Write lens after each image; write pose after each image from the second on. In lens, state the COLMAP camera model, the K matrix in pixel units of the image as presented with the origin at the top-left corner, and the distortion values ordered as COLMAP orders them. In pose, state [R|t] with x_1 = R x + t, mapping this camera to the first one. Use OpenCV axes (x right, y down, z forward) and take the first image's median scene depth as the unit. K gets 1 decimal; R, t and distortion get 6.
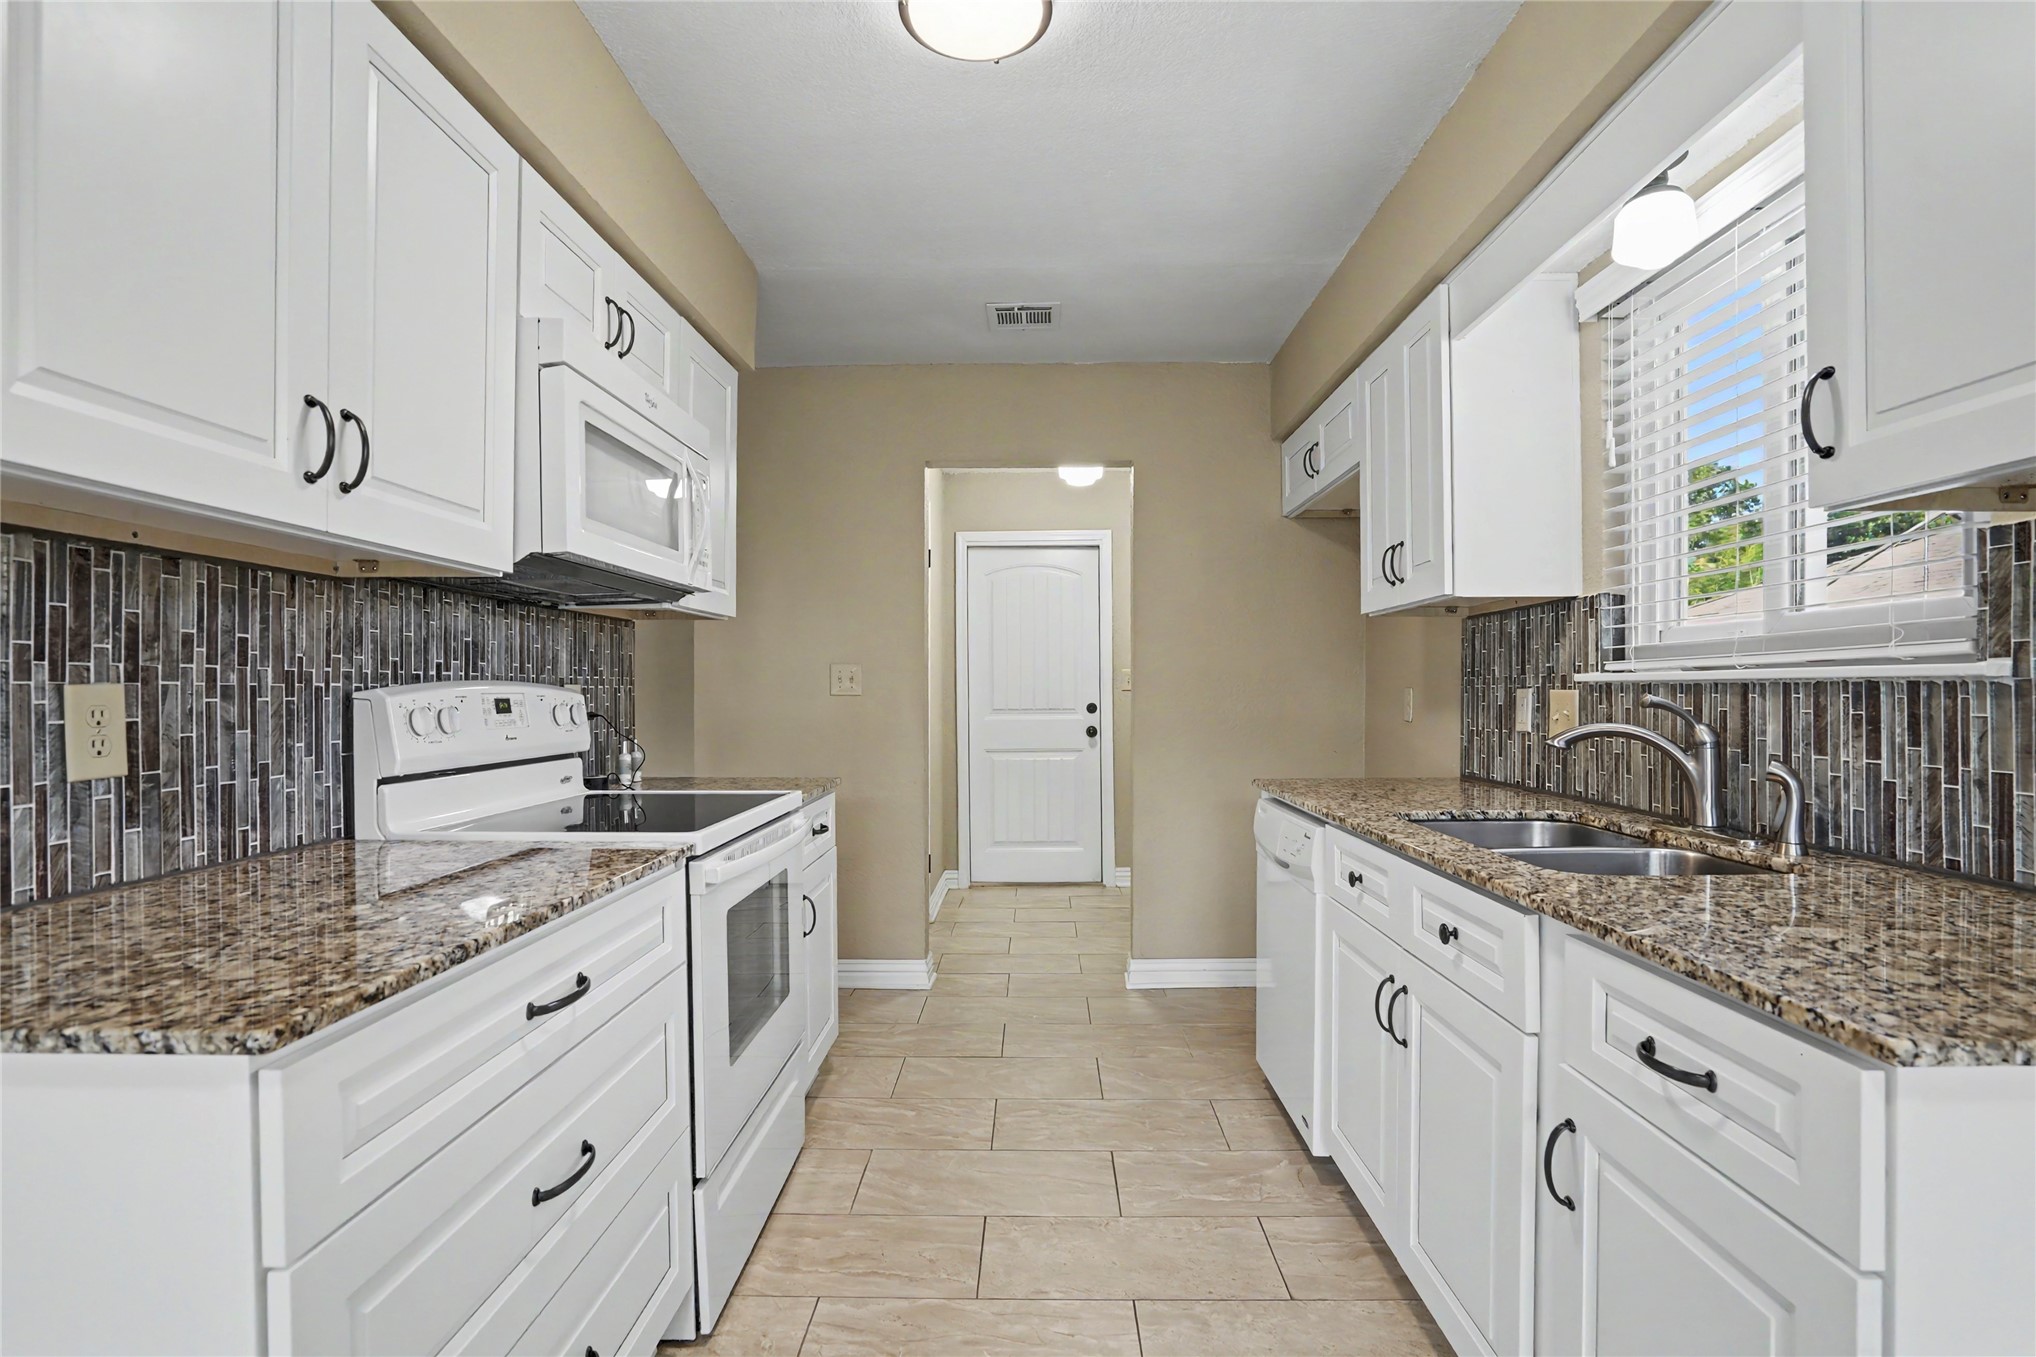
lens RADIAL K [[972.3, 0, 1026.5], [0, 972.3, 699.6], [0, 0, 1]] dist [-0.055809, 0.023901]
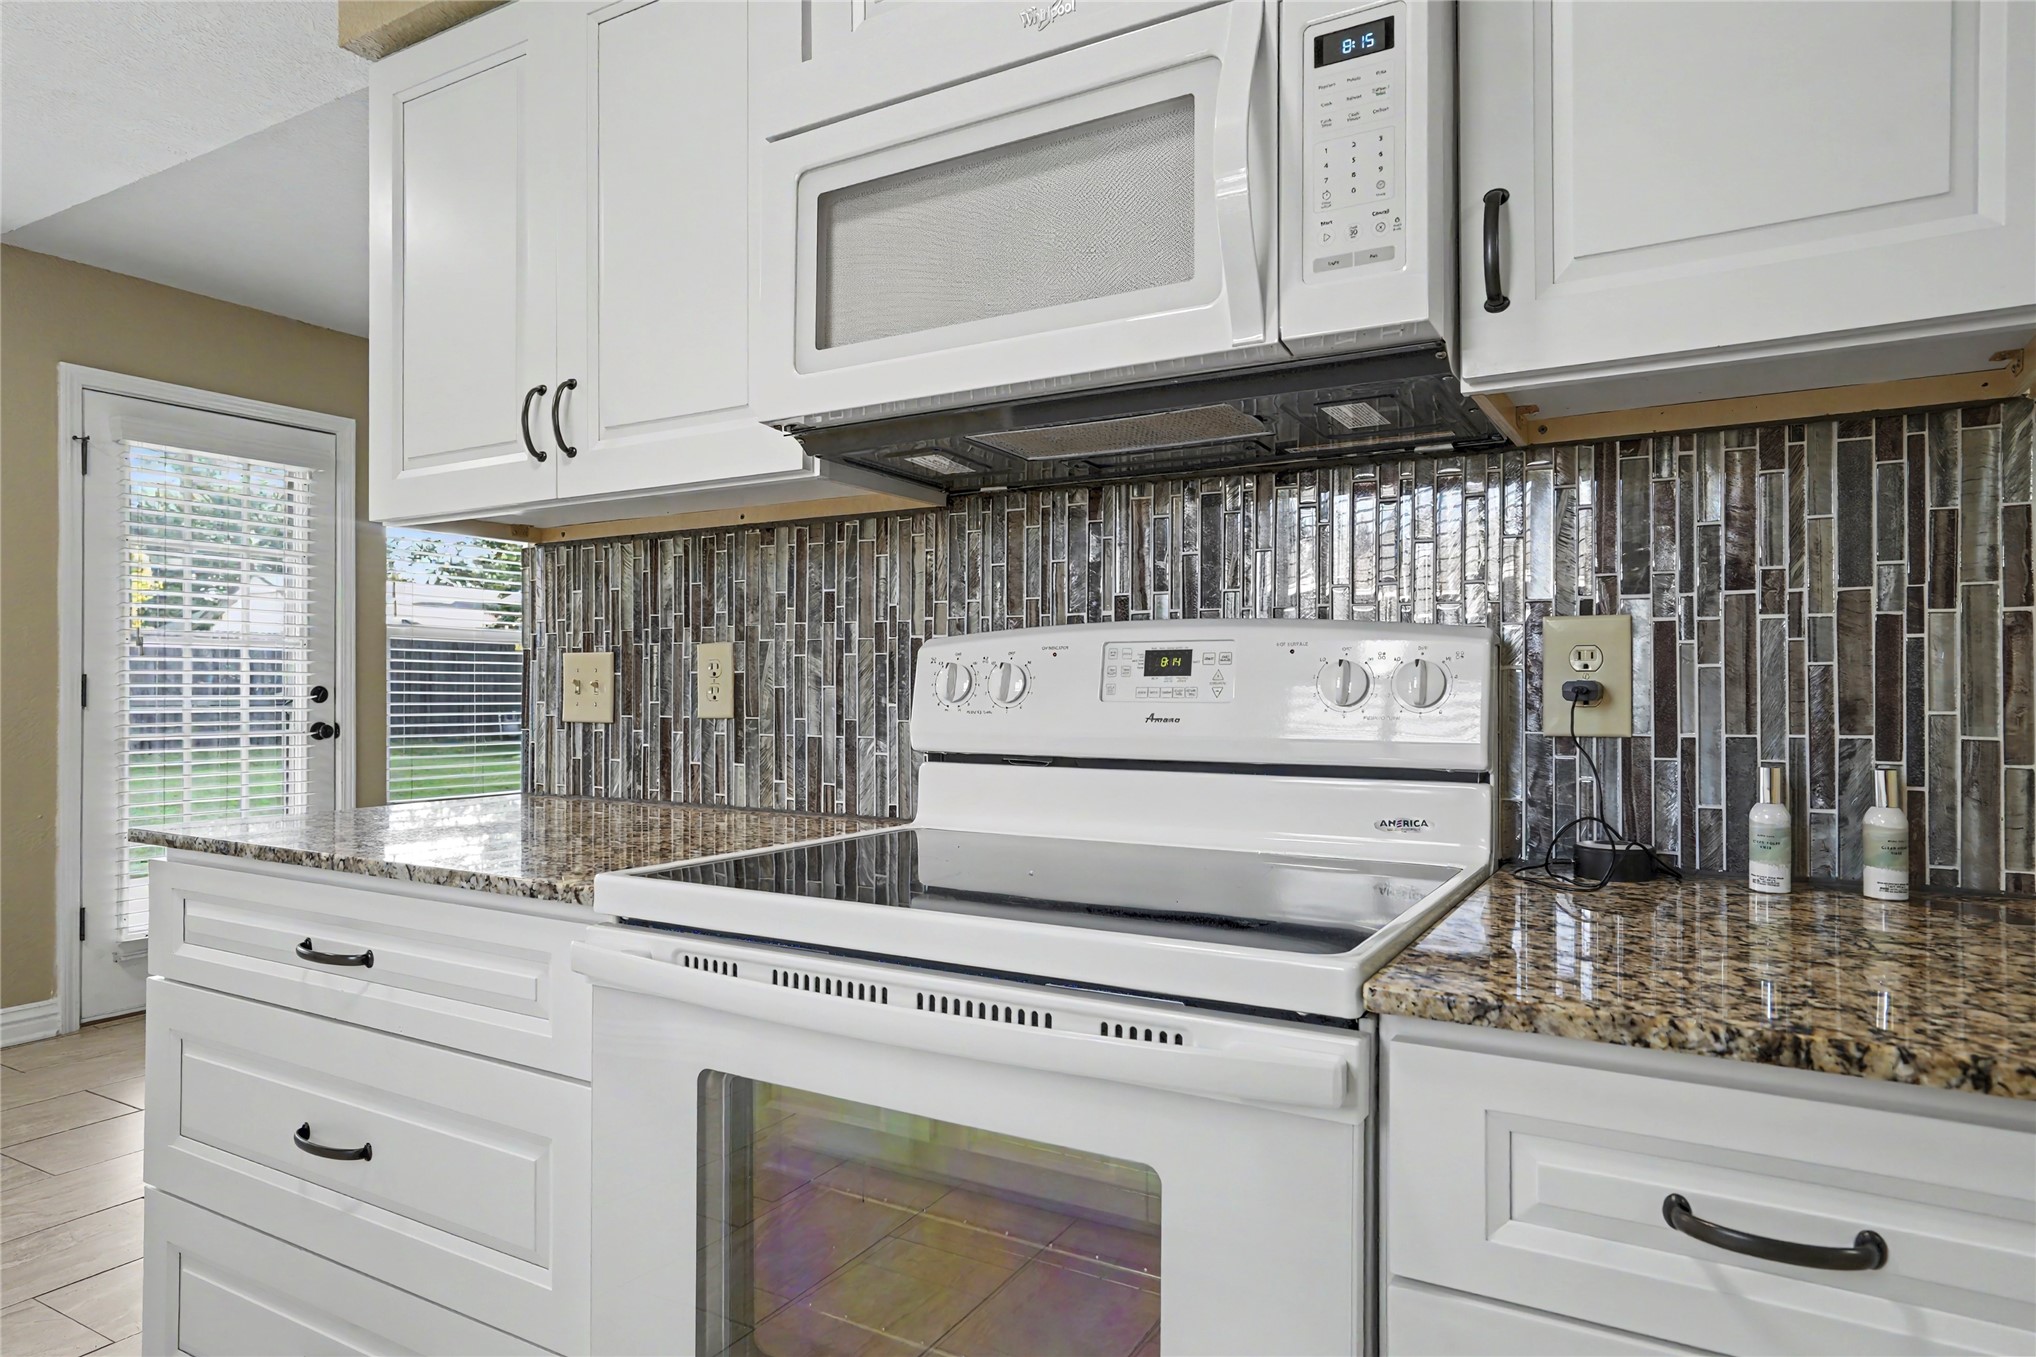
lens RADIAL K [[1209.5, 0, 1025.1], [0, 1209.5, 682.8], [0, 0, 1]] dist [-0.036045, 0.035593]
pose [[-0.498365, -0.001569, -0.866966, 0.169680], [-0.007337, 0.999970, 0.002408, 0.024232], [0.866937, 0.007561, -0.498361, 1.771227]]
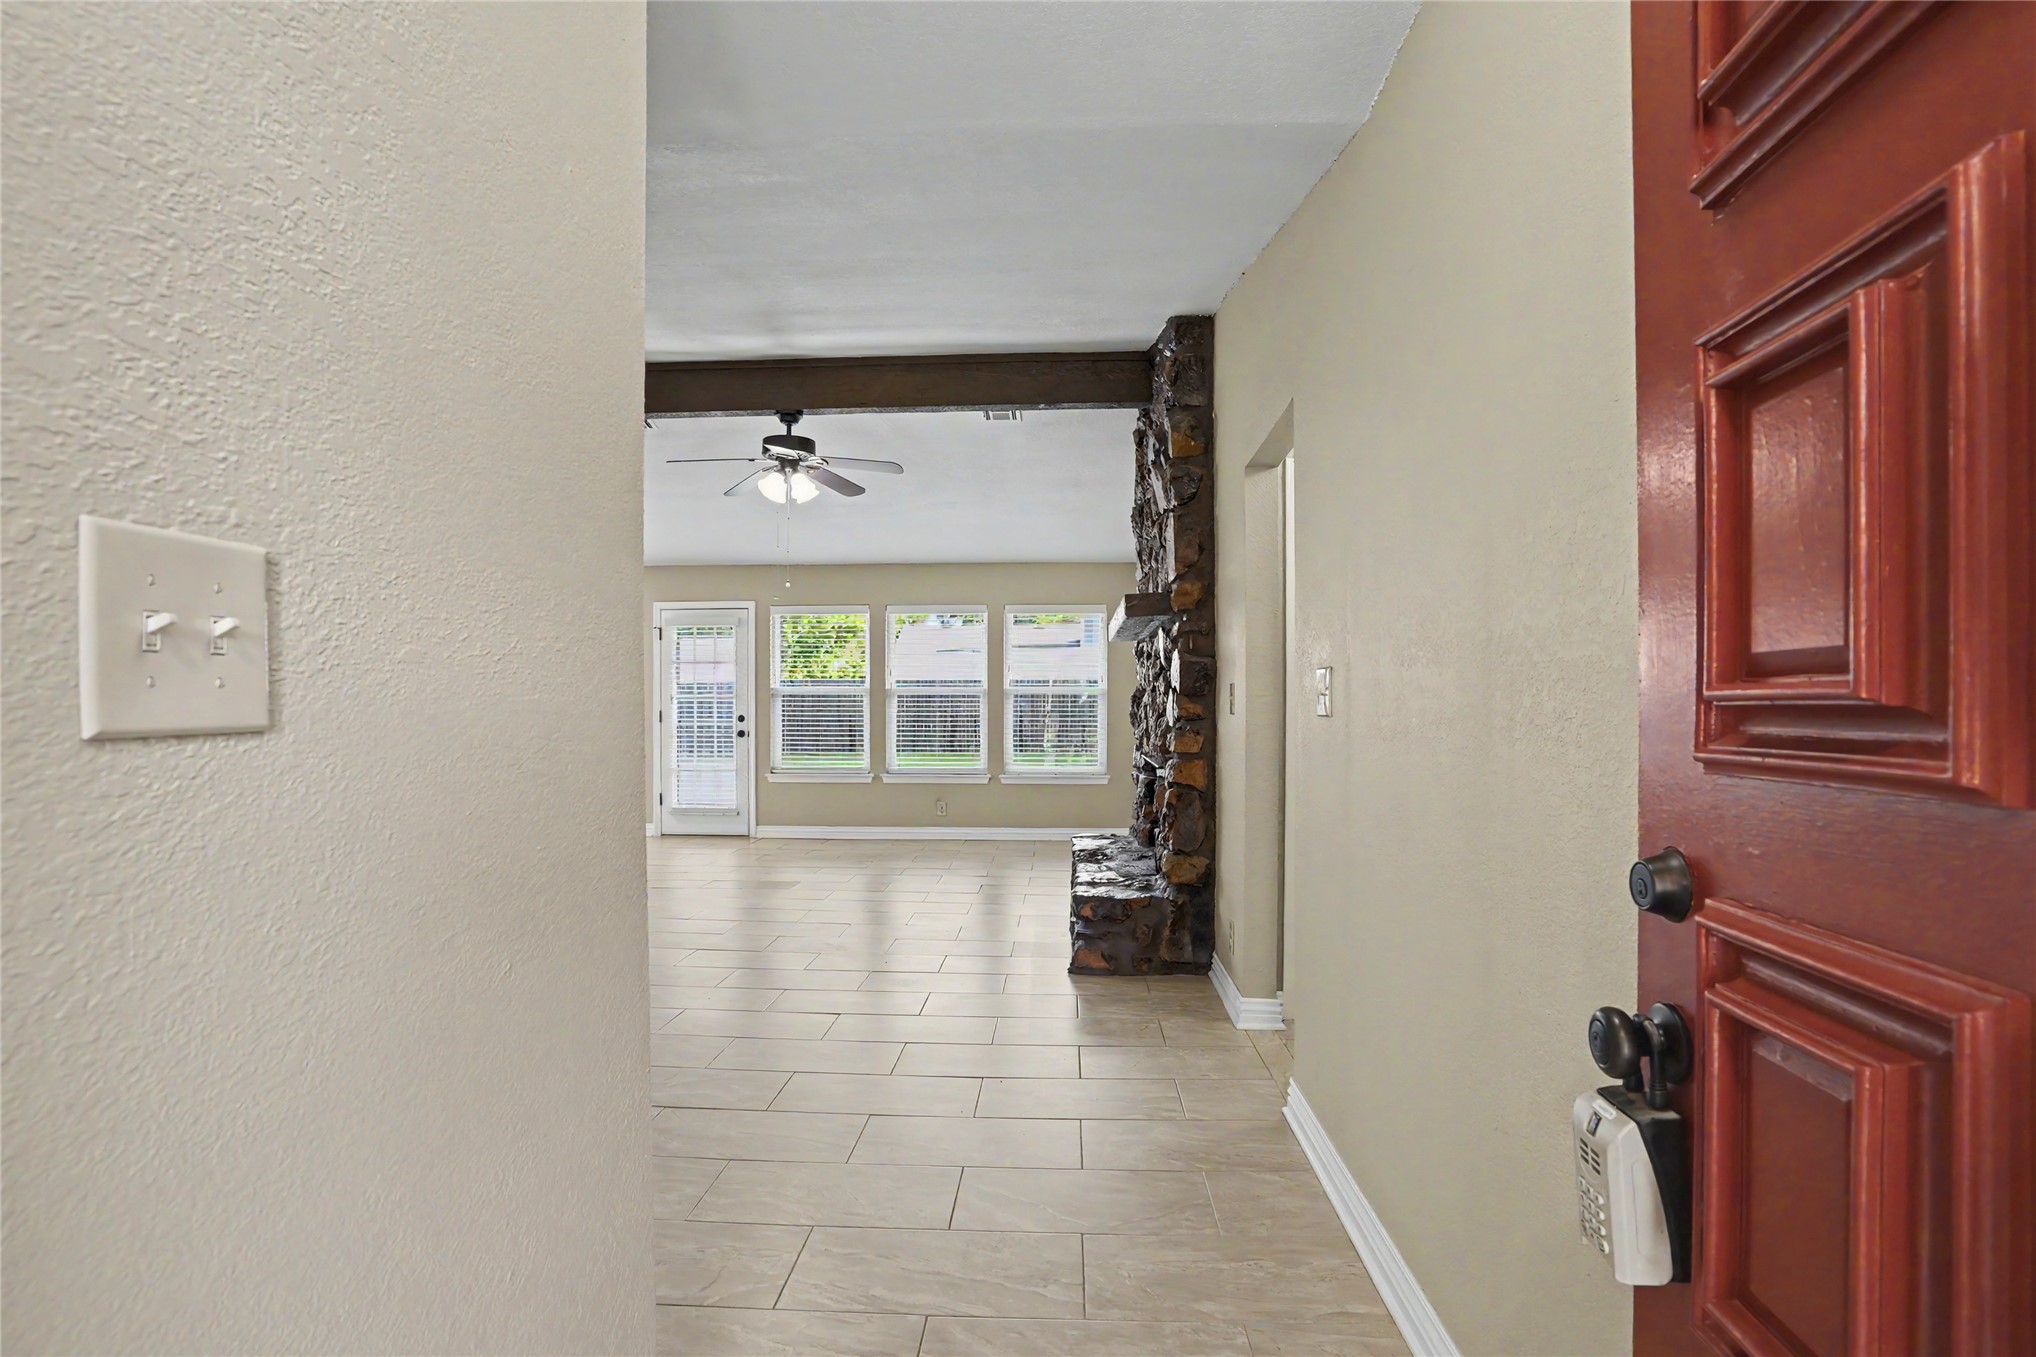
lens RADIAL K [[988.1, 0, 1025.8], [0, 988.1, 710.5], [0, 0, 1]] dist [-0.063963, 0.029927]
pose [[-0.999288, 0.000638, 0.037712, -3.435671], [0.000942, 0.999967, 0.008046, -0.020493], [-0.037706, 0.008075, -0.999256, 4.562268]]
